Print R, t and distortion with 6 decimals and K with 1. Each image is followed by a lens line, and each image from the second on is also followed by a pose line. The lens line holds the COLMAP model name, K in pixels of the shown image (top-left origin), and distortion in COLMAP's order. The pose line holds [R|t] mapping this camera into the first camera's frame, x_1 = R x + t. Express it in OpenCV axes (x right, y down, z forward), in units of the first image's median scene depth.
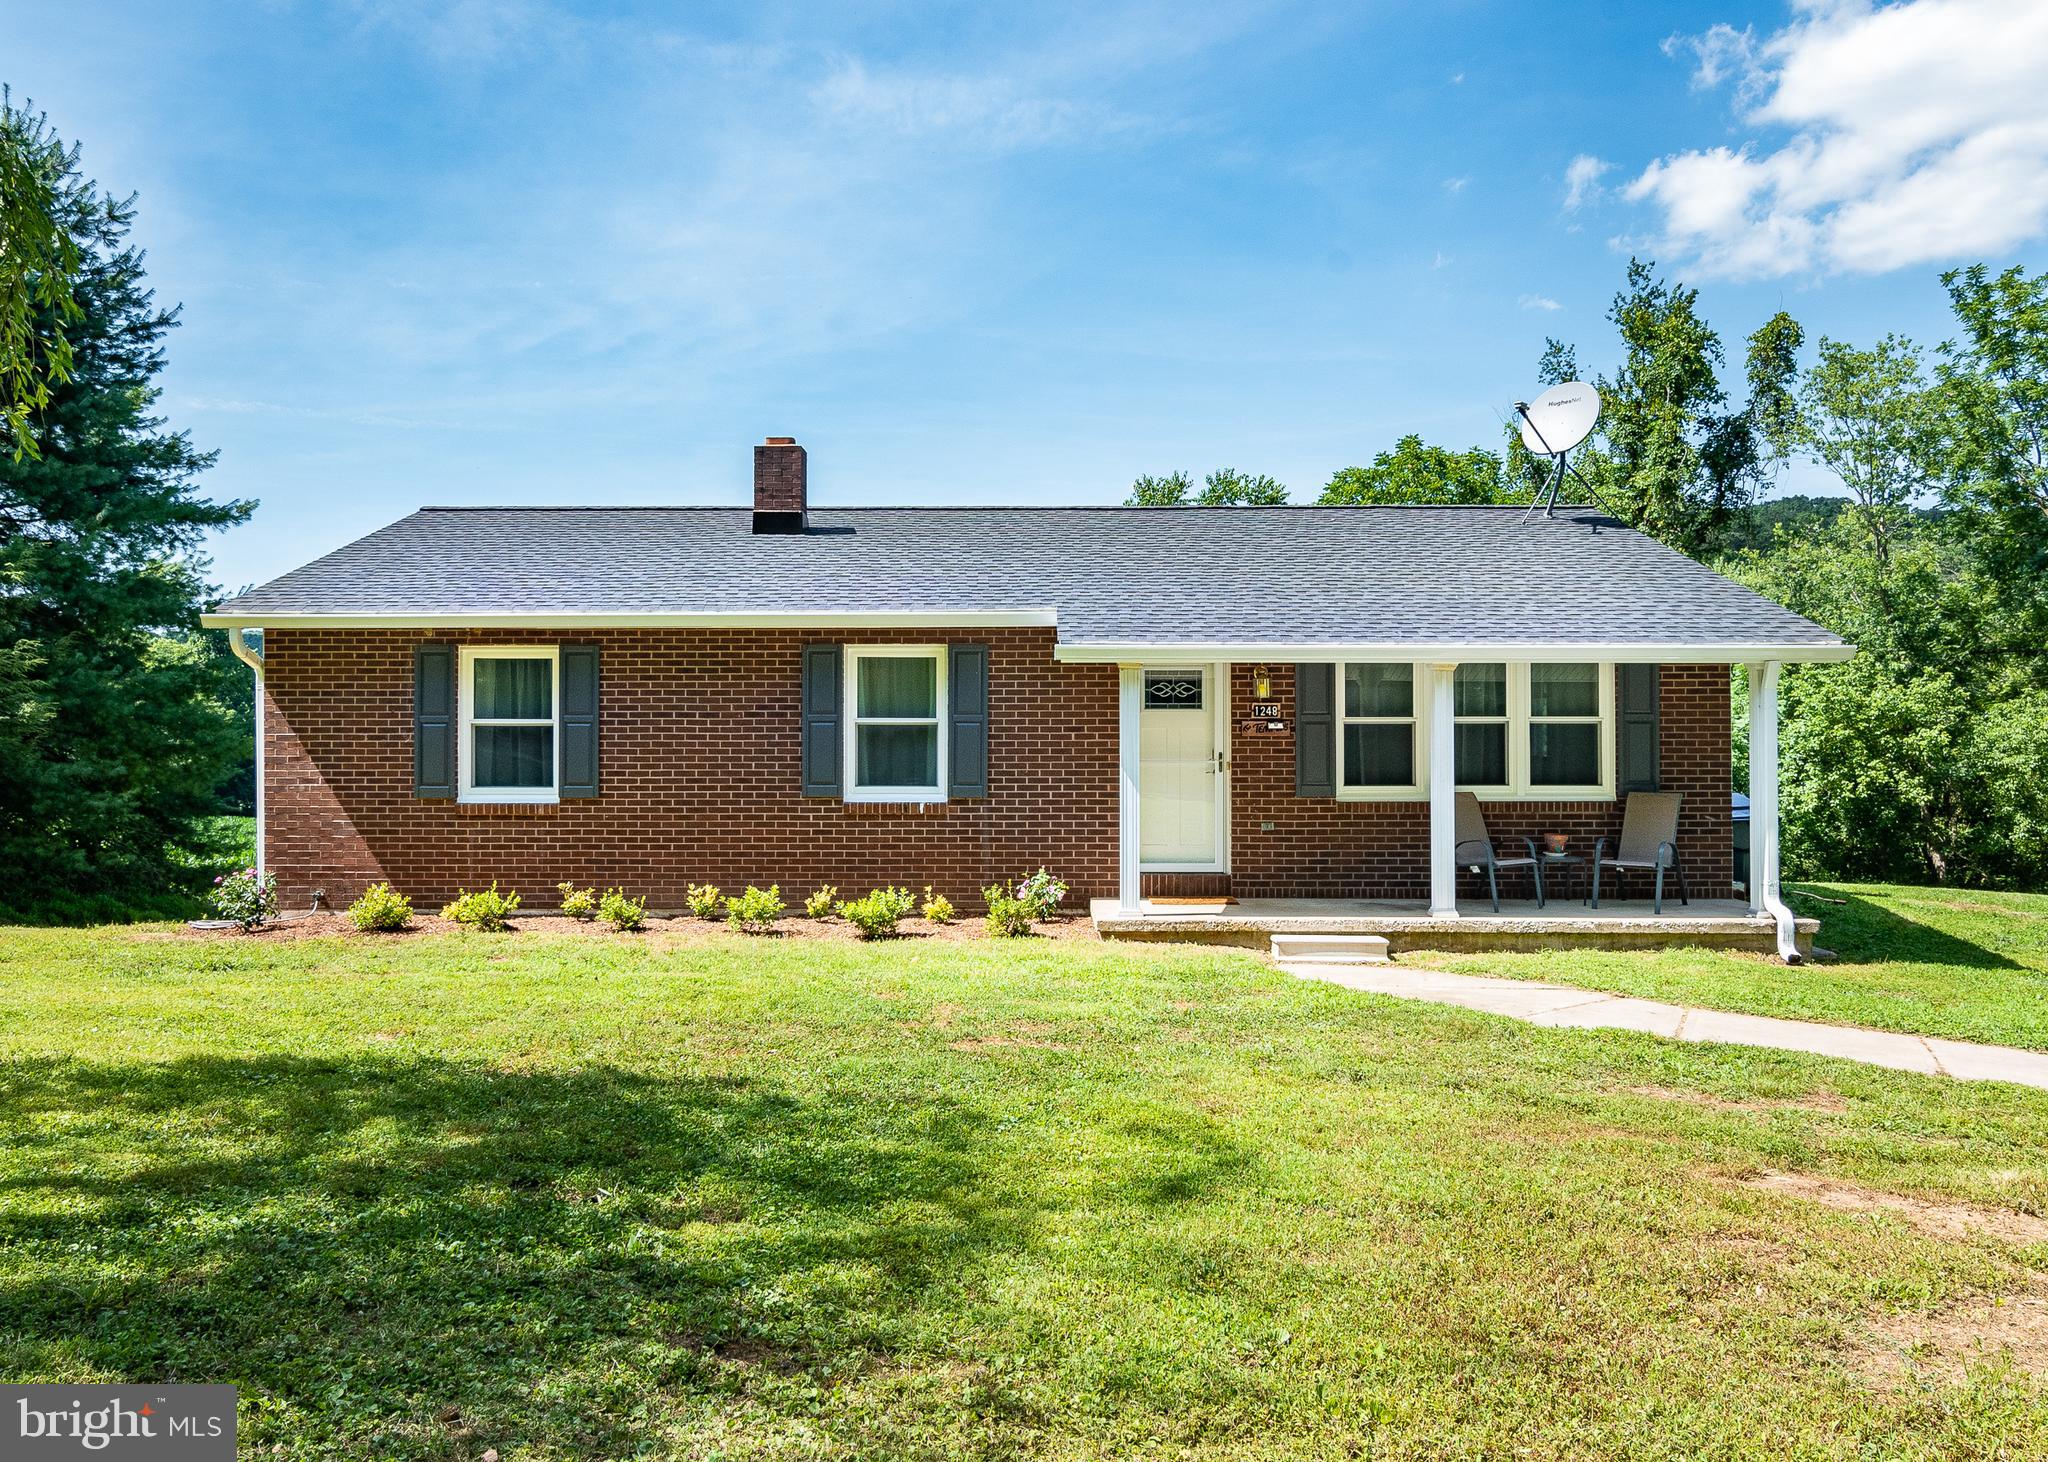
lens RADIAL K [[1505.2, 0, 1014.2], [0, 1505.2, 736.2], [0, 0, 1]] dist [-0.008787, -0.000420]
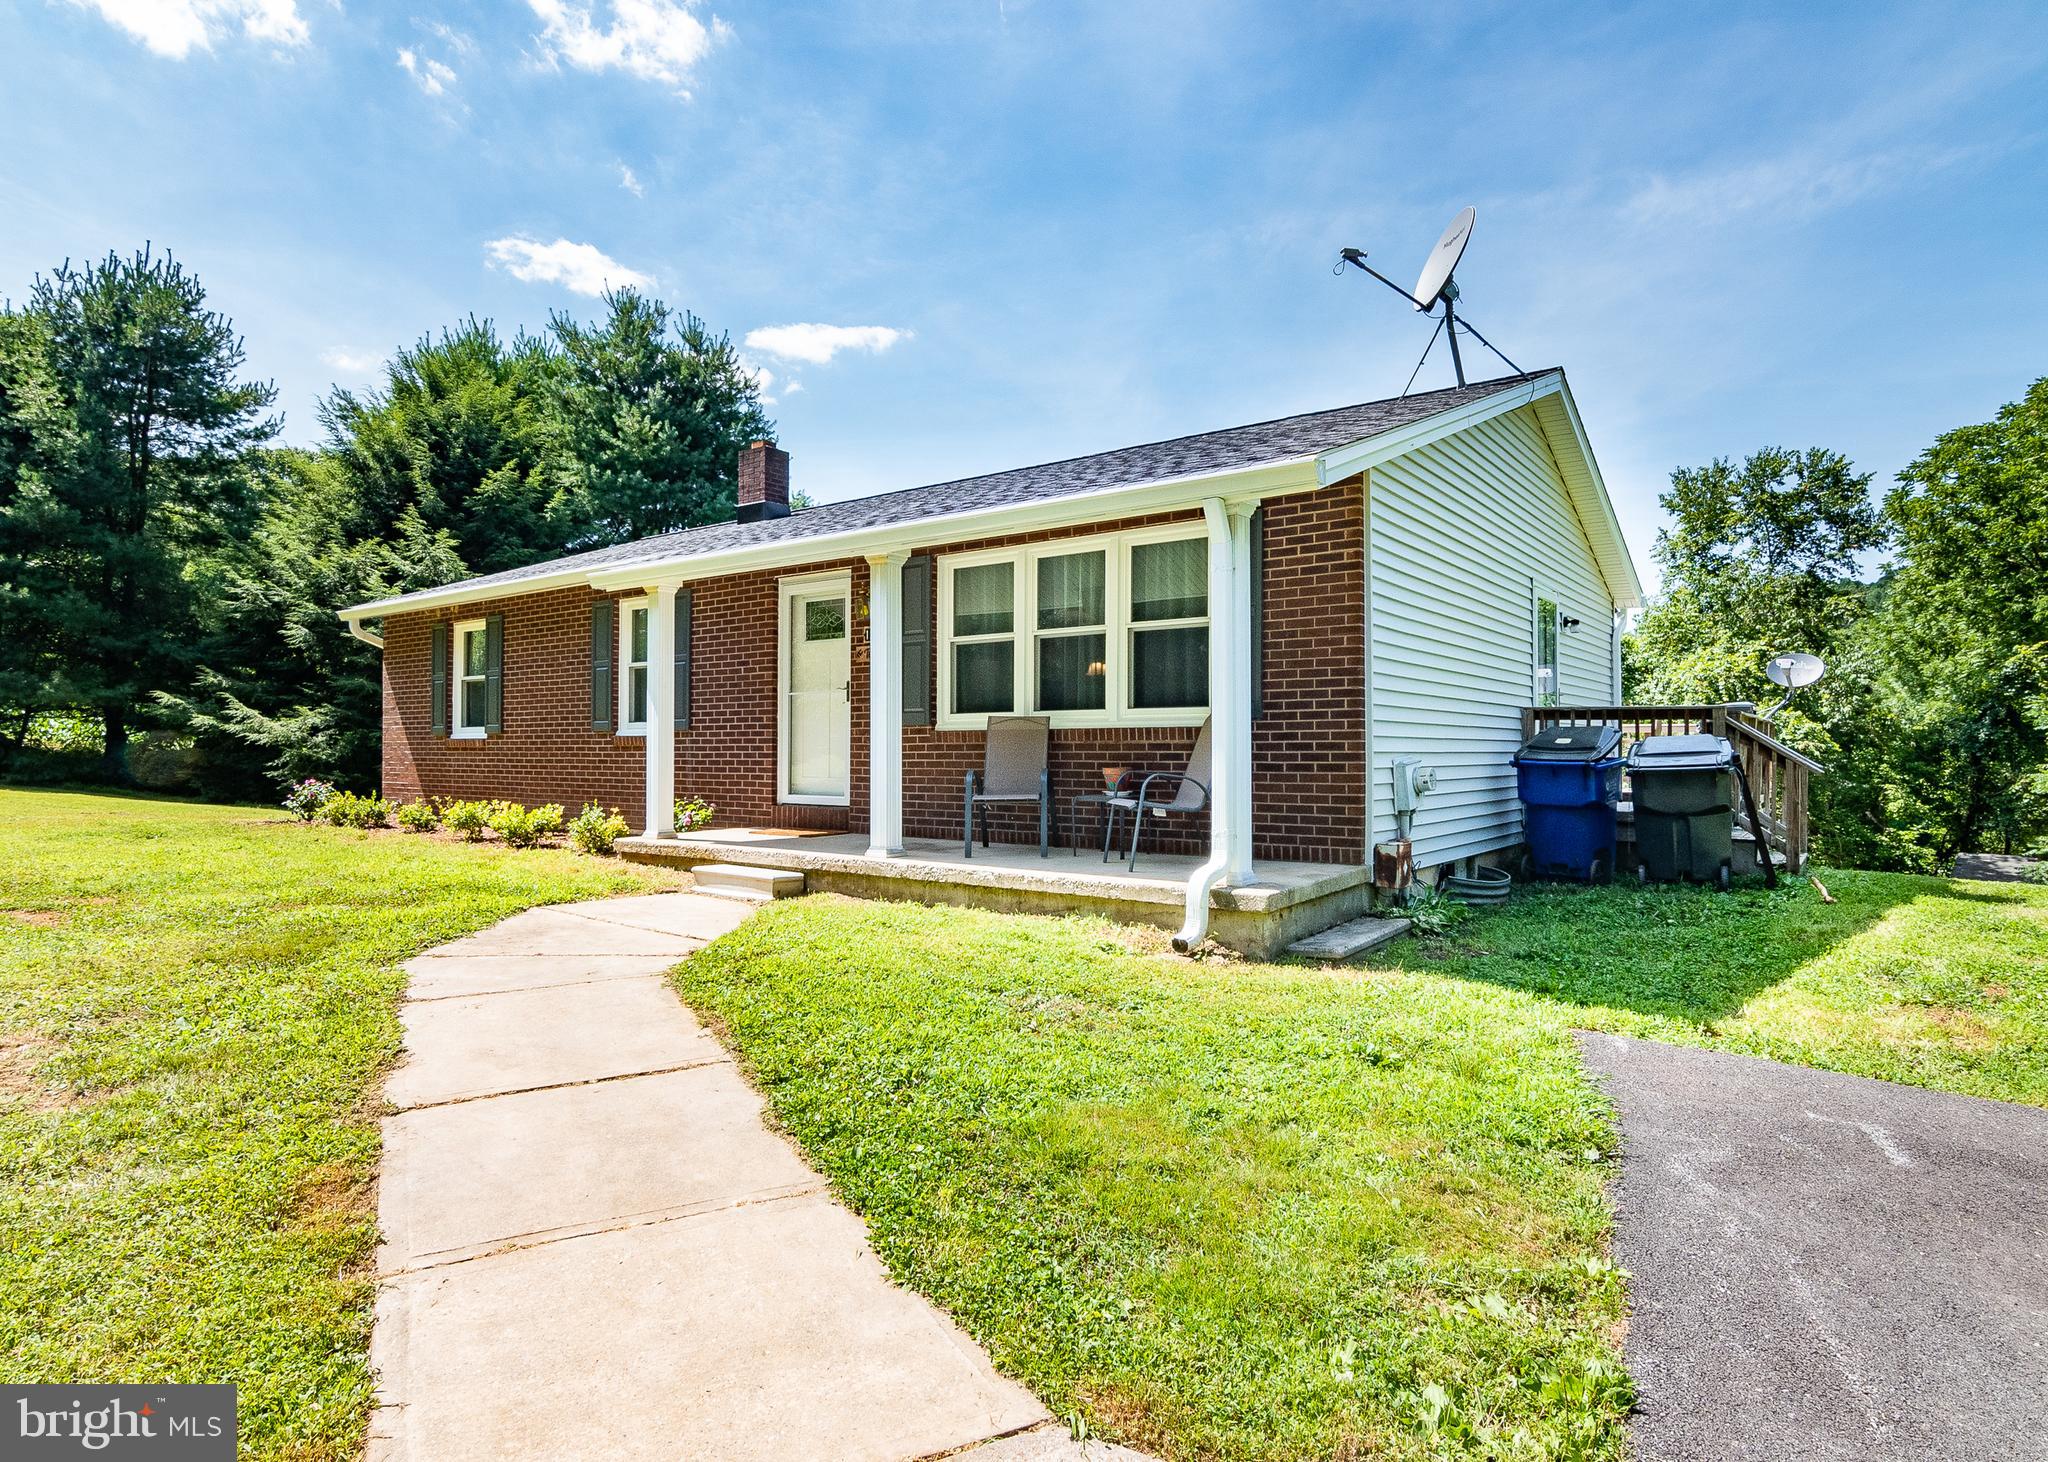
lens RADIAL K [[1100.5, 0, 1019.4], [0, 1100.5, 721.9], [0, 0, 1]] dist [-0.005144, -0.000490]
pose [[0.805313, -0.014962, -0.592661, 0.646650], [0.005130, 0.999820, -0.018270, 0.050374], [0.592828, 0.011672, 0.805245, 0.492727]]
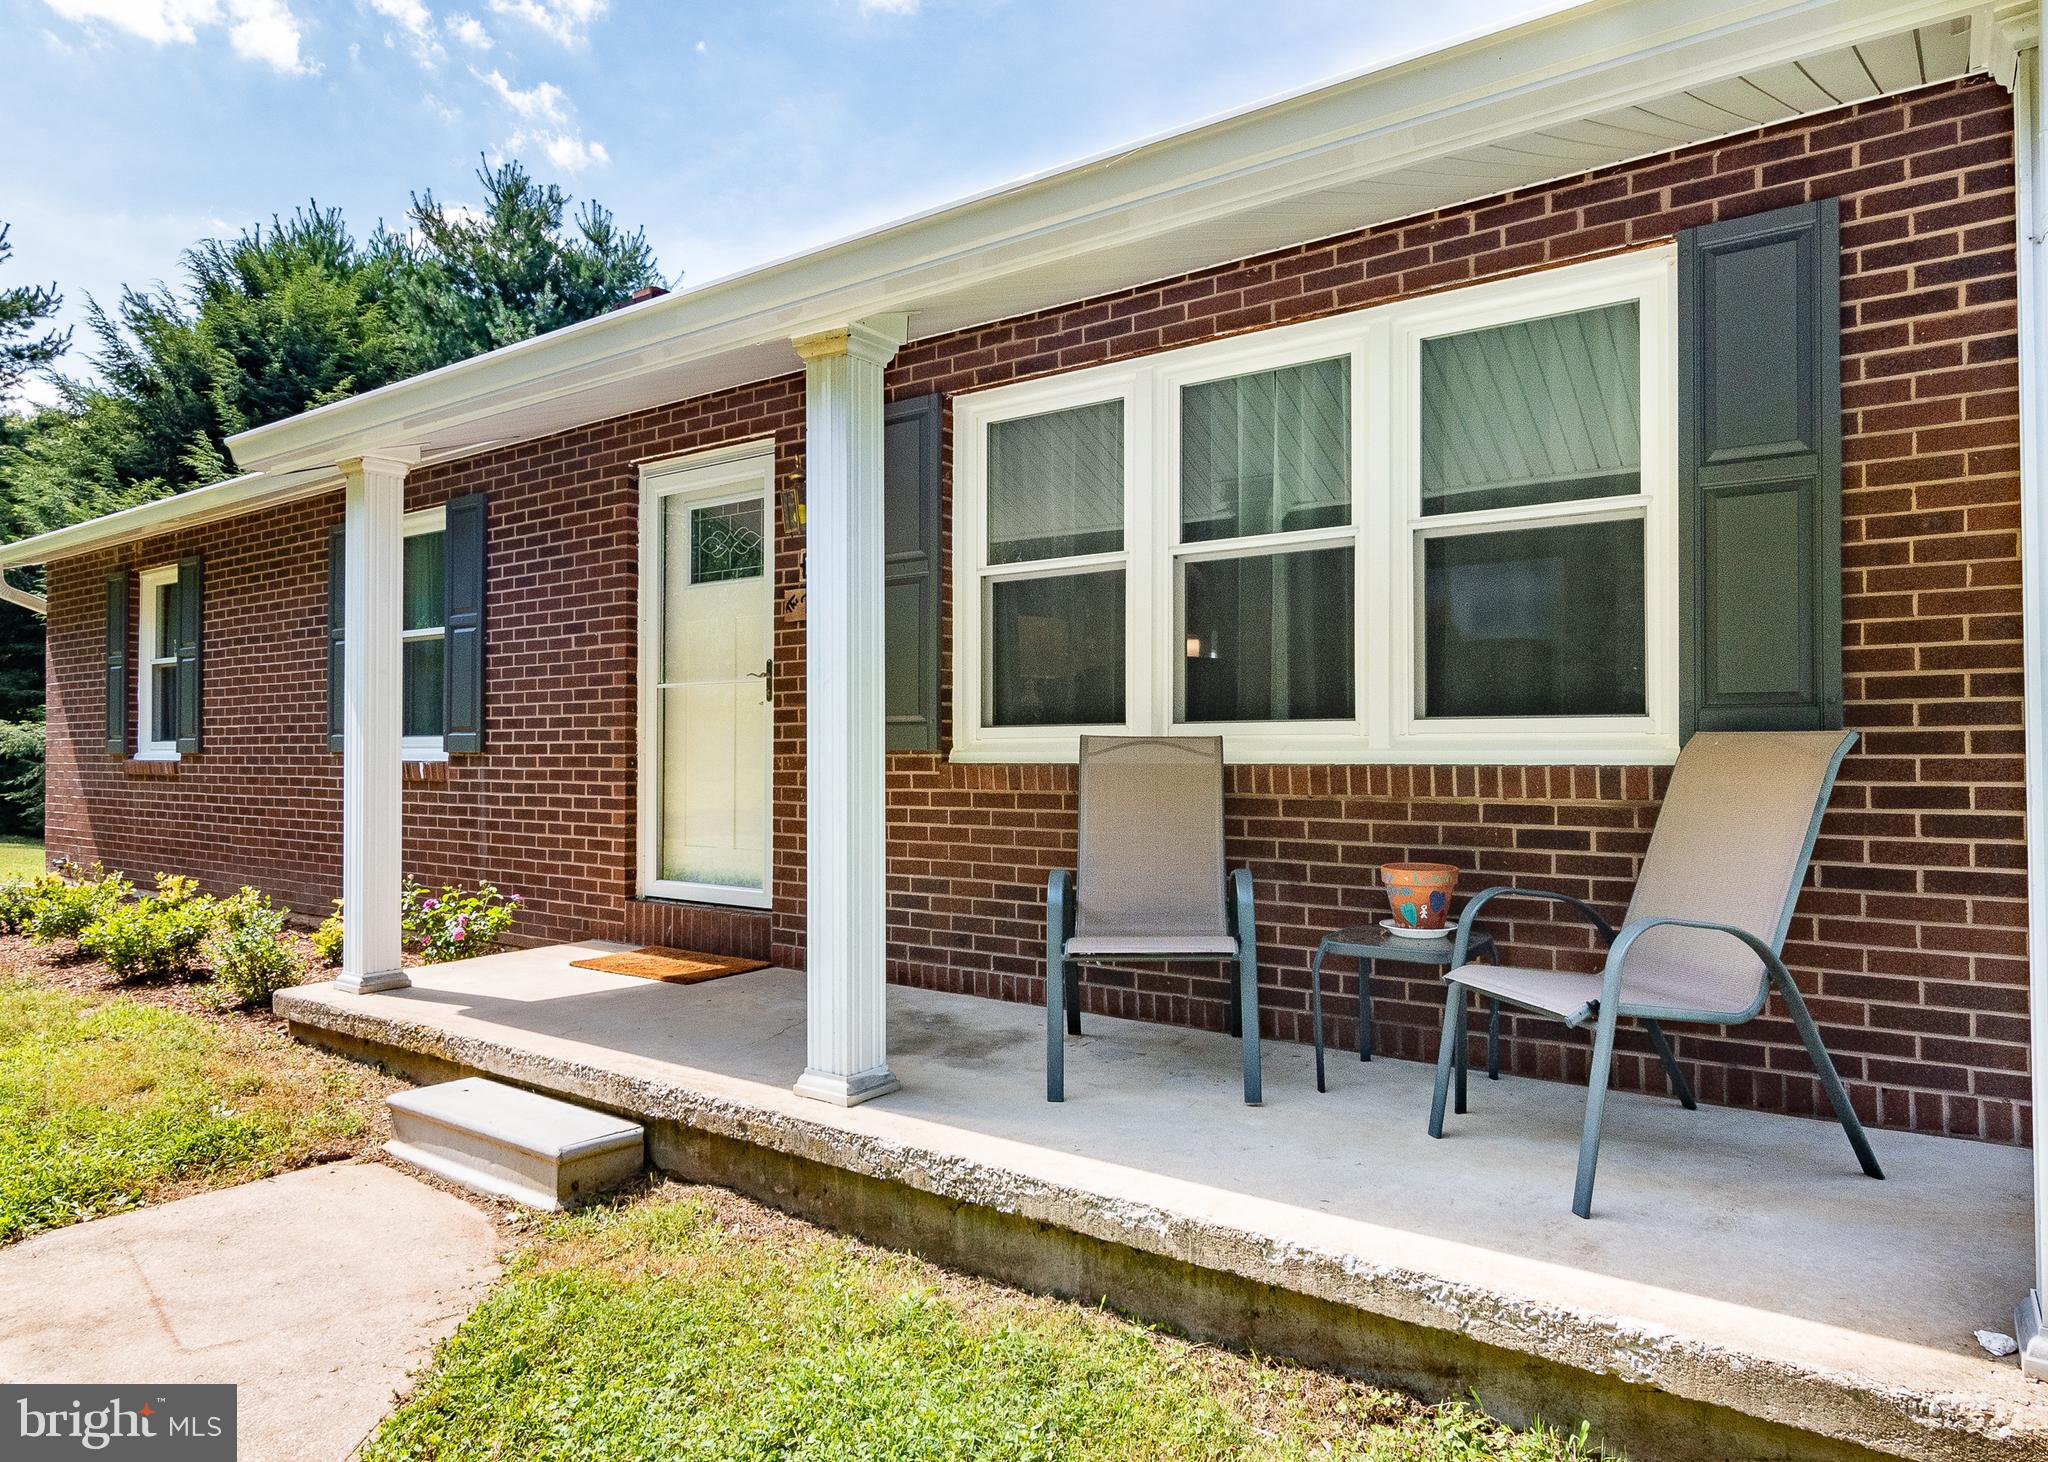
lens RADIAL K [[1236.0, 0, 1023.8], [0, 1236.0, 731.6], [0, 0, 1]] dist [-0.005477, -0.000619]
pose [[0.818512, -0.010011, -0.574402, 0.432450], [0.006522, 0.999946, -0.008134, 0.037362], [0.574452, 0.002912, 0.818533, 0.720429]]
